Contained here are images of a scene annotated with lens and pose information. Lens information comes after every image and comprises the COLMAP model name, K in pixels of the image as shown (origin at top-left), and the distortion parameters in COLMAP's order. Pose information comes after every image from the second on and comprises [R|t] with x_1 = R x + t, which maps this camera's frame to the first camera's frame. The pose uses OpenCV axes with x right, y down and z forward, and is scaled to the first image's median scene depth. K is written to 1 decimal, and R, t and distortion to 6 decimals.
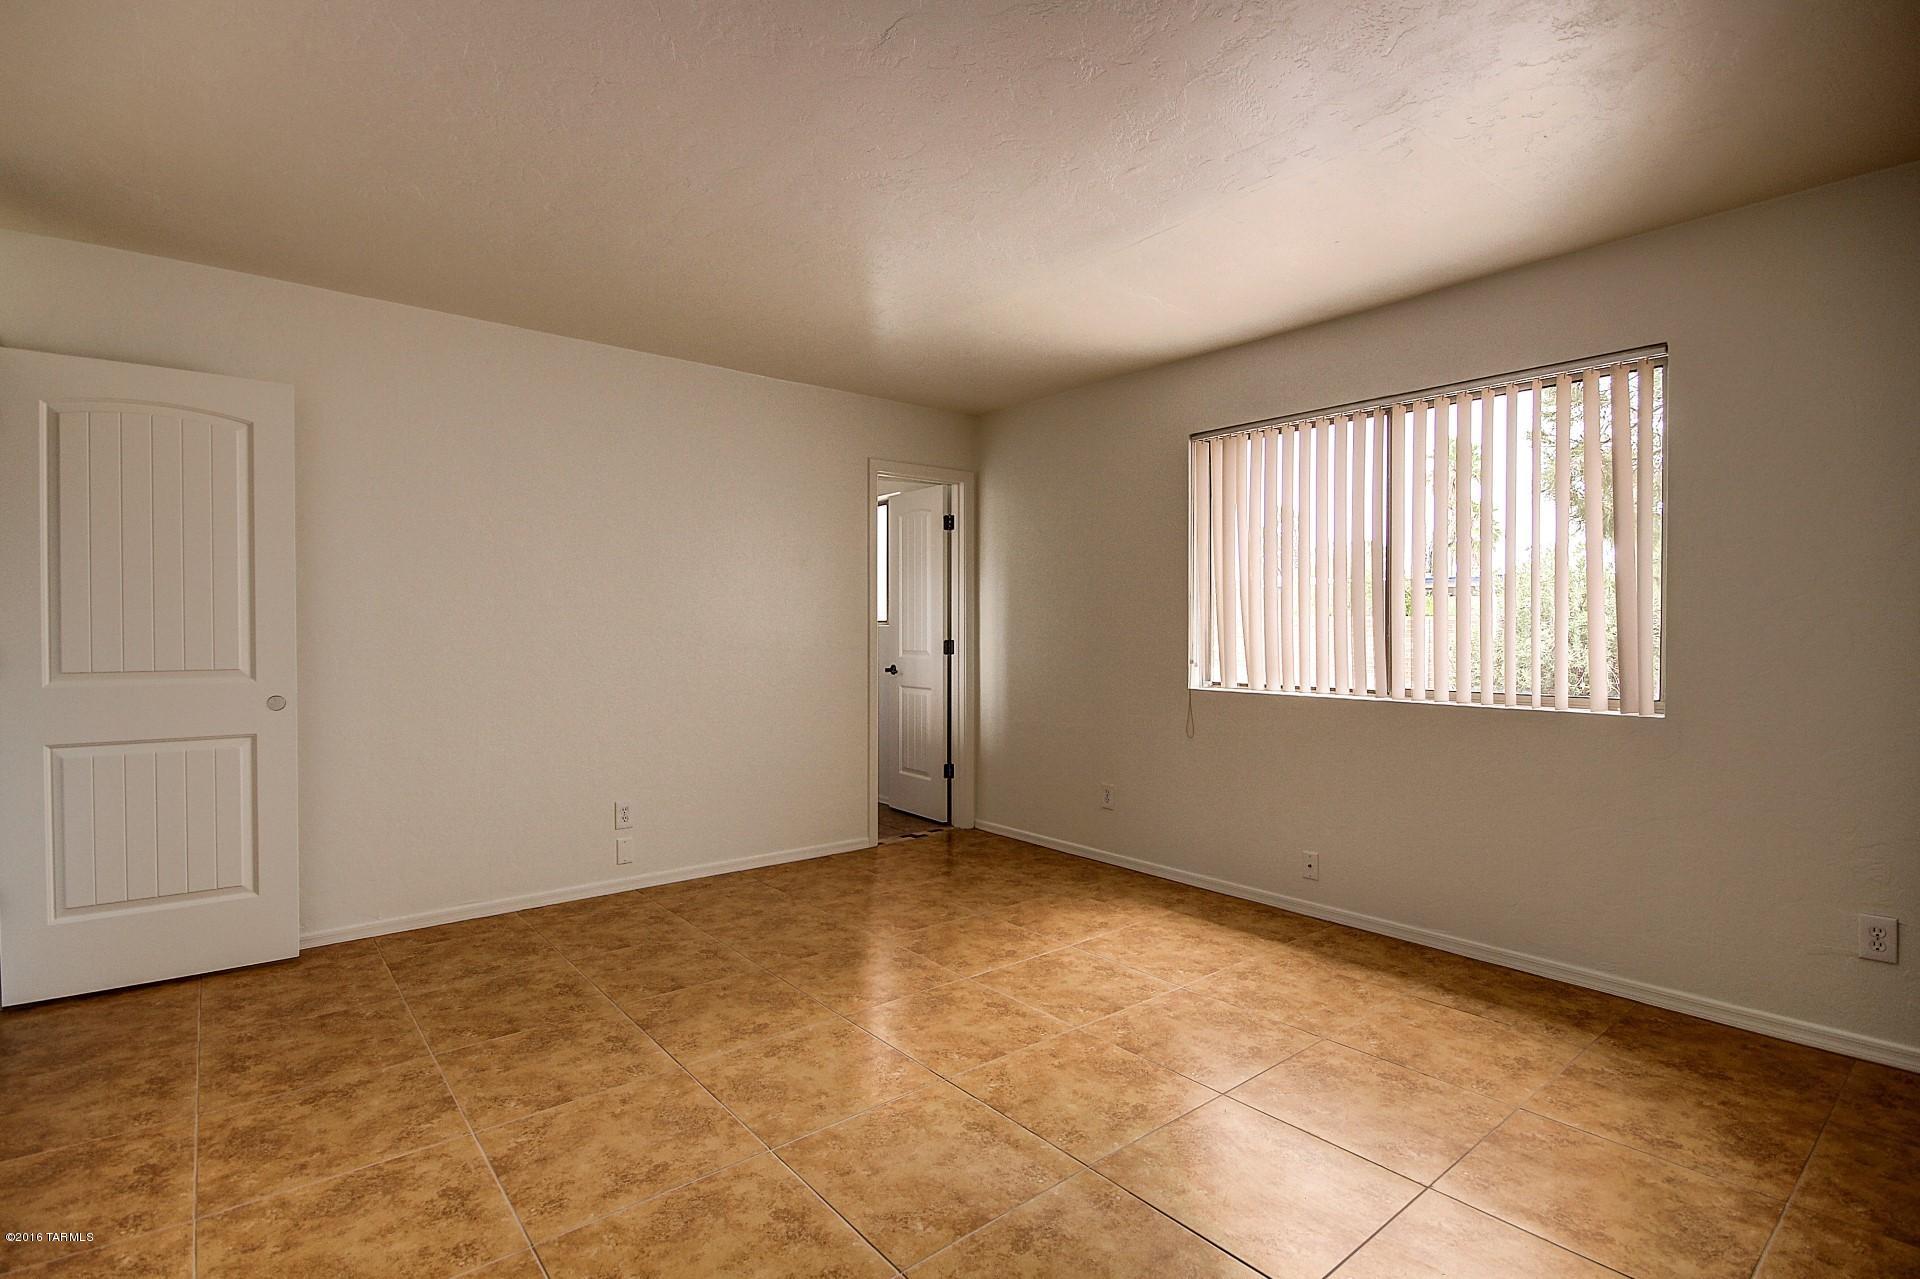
lens RADIAL K [[922.9, 0, 956.6], [0, 922.9, 642.0], [0, 0, 1]] dist [0.000468, -0.000338]
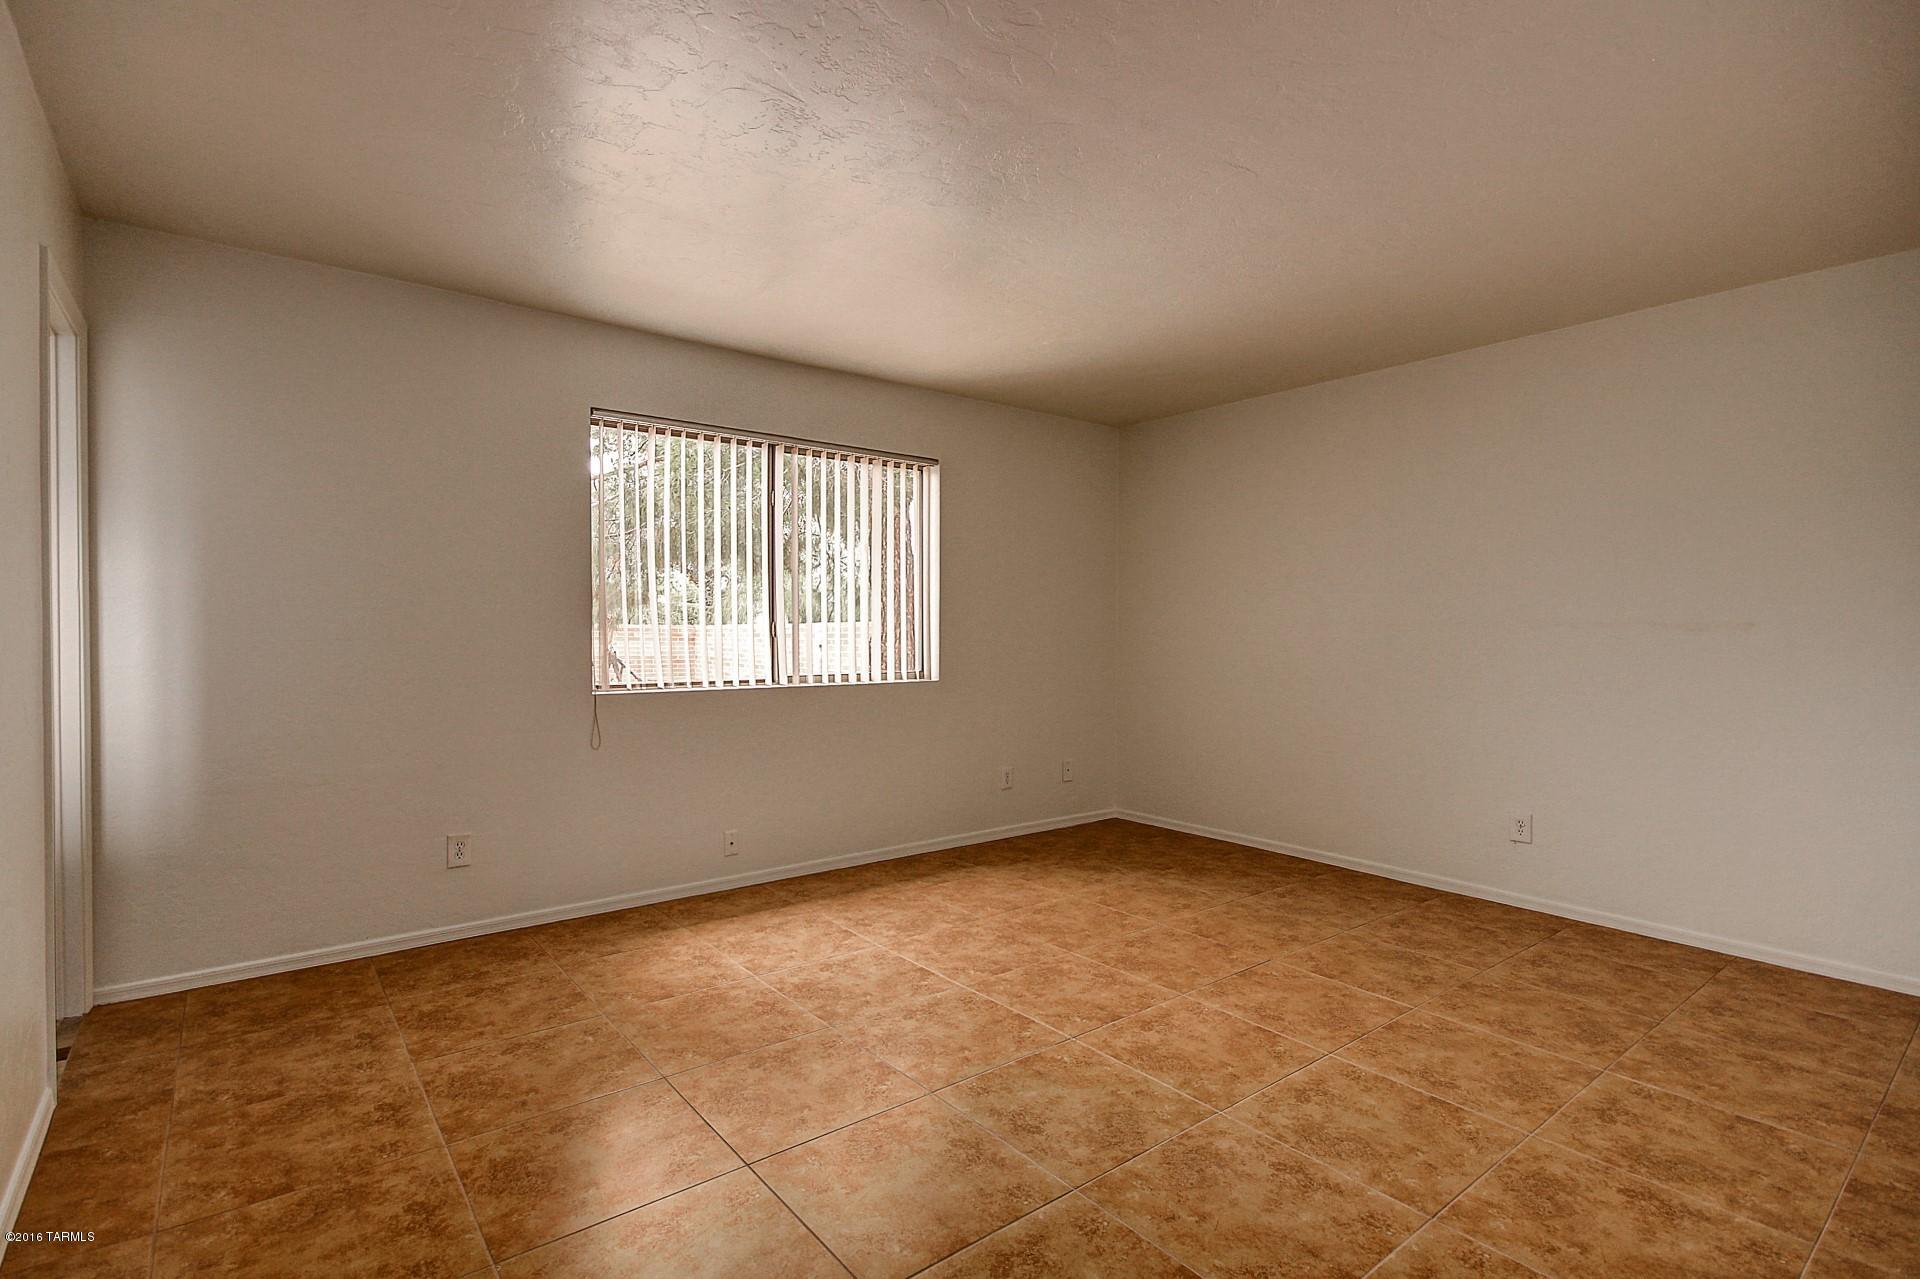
lens RADIAL K [[922.9, 0, 956.6], [0, 922.9, 642.0], [0, 0, 1]] dist [0.000468, -0.000338]
pose [[0.004304, -0.014809, 0.999881, -0.772184], [0.008824, 0.999852, 0.014771, -0.012396], [-0.999952, 0.008759, 0.004434, 0.785281]]
